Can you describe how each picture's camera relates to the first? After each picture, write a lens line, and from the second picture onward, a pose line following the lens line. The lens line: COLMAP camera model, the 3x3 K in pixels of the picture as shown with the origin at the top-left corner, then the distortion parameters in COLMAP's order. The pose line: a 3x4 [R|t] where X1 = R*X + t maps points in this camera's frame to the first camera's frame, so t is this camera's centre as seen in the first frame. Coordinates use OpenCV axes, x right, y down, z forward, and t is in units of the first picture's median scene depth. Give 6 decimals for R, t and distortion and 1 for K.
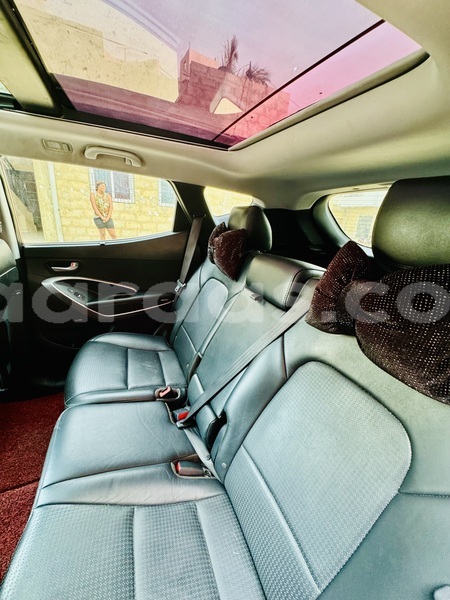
lens RADIAL K [[243.7, 0, 222.9], [0, 243.7, 301.0], [0, 0, 1]] dist [-0.002019, -0.000220]
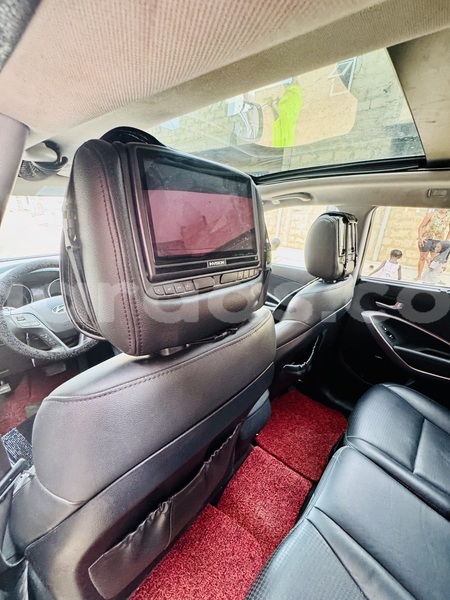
lens RADIAL K [[243.7, 0, 224.9], [0, 243.7, 297.4], [0, 0, 1]] dist [-0.002019, -0.000220]
pose [[0.443153, 0.266002, -0.856071, -0.098218], [-0.326778, 0.937188, 0.122048, -0.067691], [0.834765, 0.225659, 0.502241, -0.065067]]
